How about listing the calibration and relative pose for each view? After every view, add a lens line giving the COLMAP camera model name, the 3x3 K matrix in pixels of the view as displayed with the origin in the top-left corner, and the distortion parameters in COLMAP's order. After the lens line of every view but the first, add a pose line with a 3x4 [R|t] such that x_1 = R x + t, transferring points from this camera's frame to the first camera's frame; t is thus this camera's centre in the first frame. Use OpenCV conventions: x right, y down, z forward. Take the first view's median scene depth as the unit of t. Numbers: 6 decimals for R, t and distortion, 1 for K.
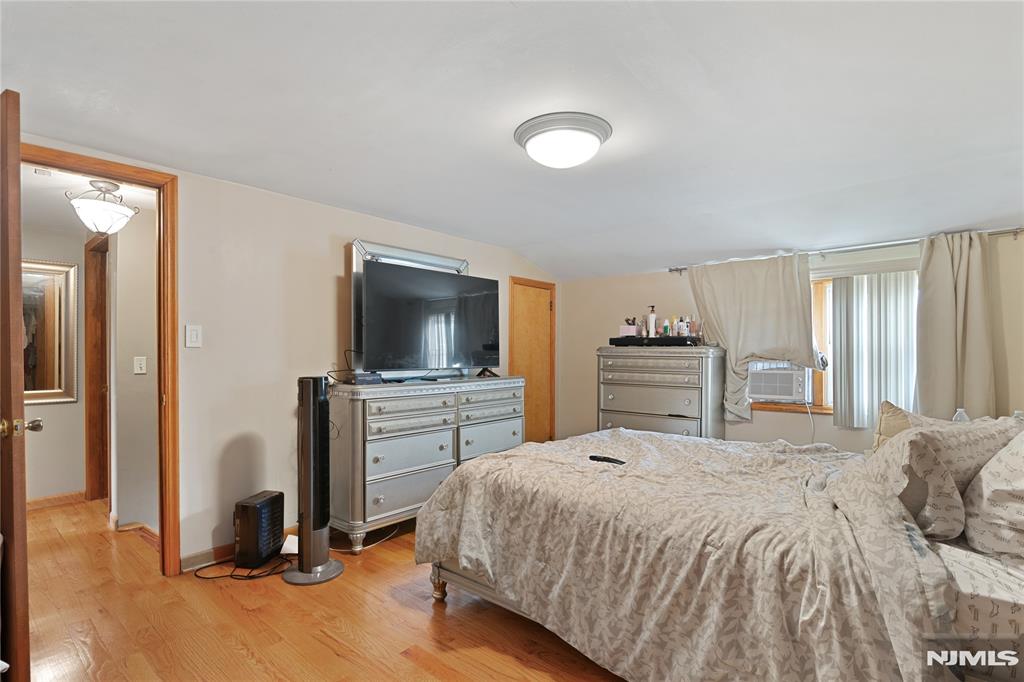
lens RADIAL K [[471.1, 0, 507.2], [0, 471.1, 349.0], [0, 0, 1]] dist [-0.004210, -0.000225]
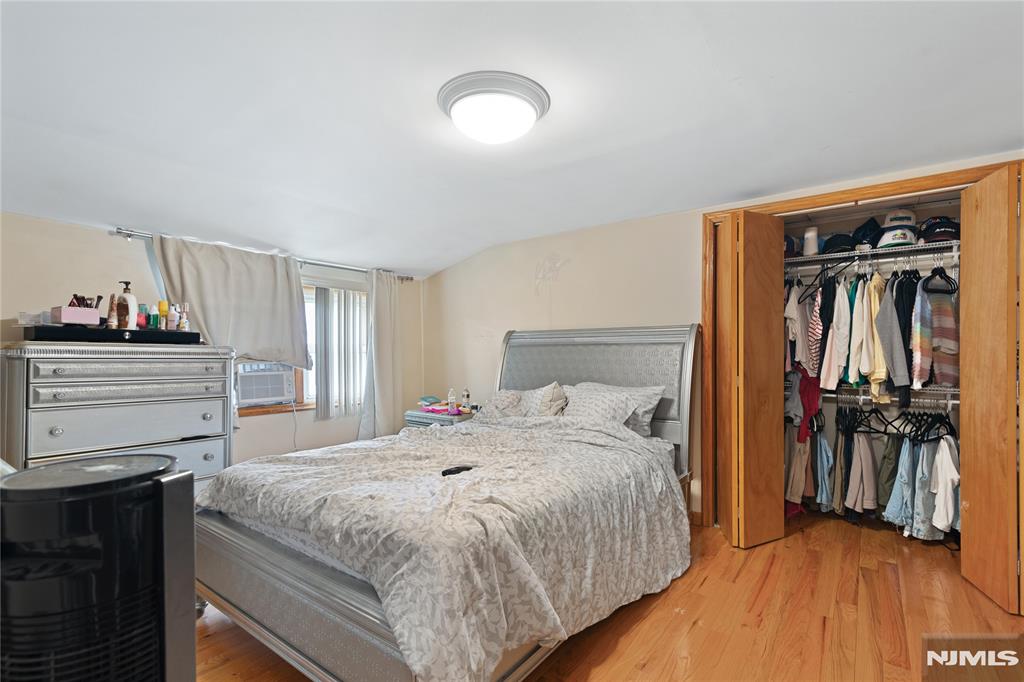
lens RADIAL K [[471.1, 0, 506.0], [0, 471.1, 348.5], [0, 0, 1]] dist [-0.004210, -0.000225]
pose [[-0.065709, 0.011570, 0.997772, -0.429898], [-0.008774, 0.999887, -0.012173, 0.005745], [-0.997800, -0.009555, -0.065600, 0.582655]]
